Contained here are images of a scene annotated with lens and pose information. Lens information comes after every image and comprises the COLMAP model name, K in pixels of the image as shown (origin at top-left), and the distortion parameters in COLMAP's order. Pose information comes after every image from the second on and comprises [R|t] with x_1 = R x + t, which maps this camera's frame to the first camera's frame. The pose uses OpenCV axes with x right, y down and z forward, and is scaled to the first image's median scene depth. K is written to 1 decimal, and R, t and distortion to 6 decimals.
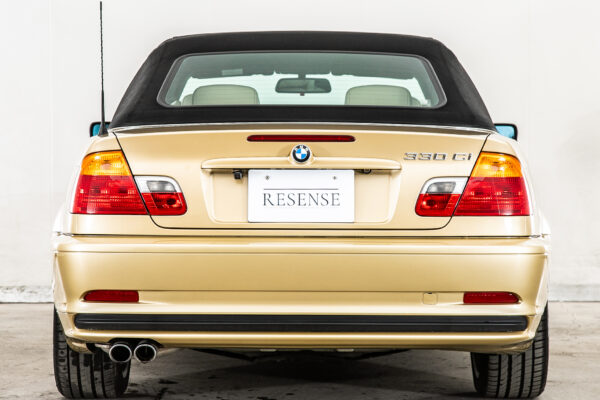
lens RADIAL K [[1776.6, 0, 299.8], [0, 1776.6, 193.8], [0, 0, 1]] dist [0.167138, 0.000000]
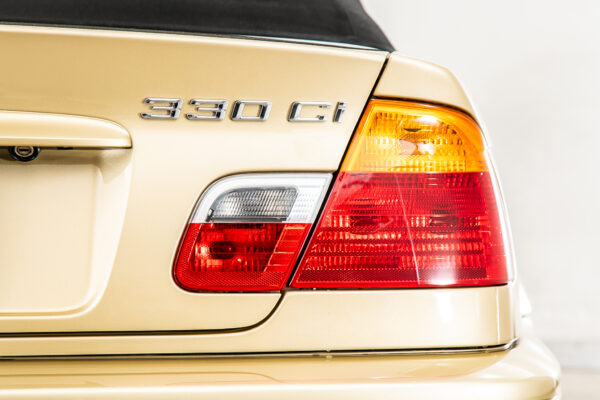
lens RADIAL K [[2168.2, 0, 298.9], [0, 2168.2, 200.3], [0, 0, 1]] dist [0.655711, 0.000000]
pose [[0.993421, 0.002360, 0.114492, 0.041531], [-0.002643, 0.999994, 0.002322, -0.005129], [-0.114486, -0.002610, 0.993421, 0.595110]]
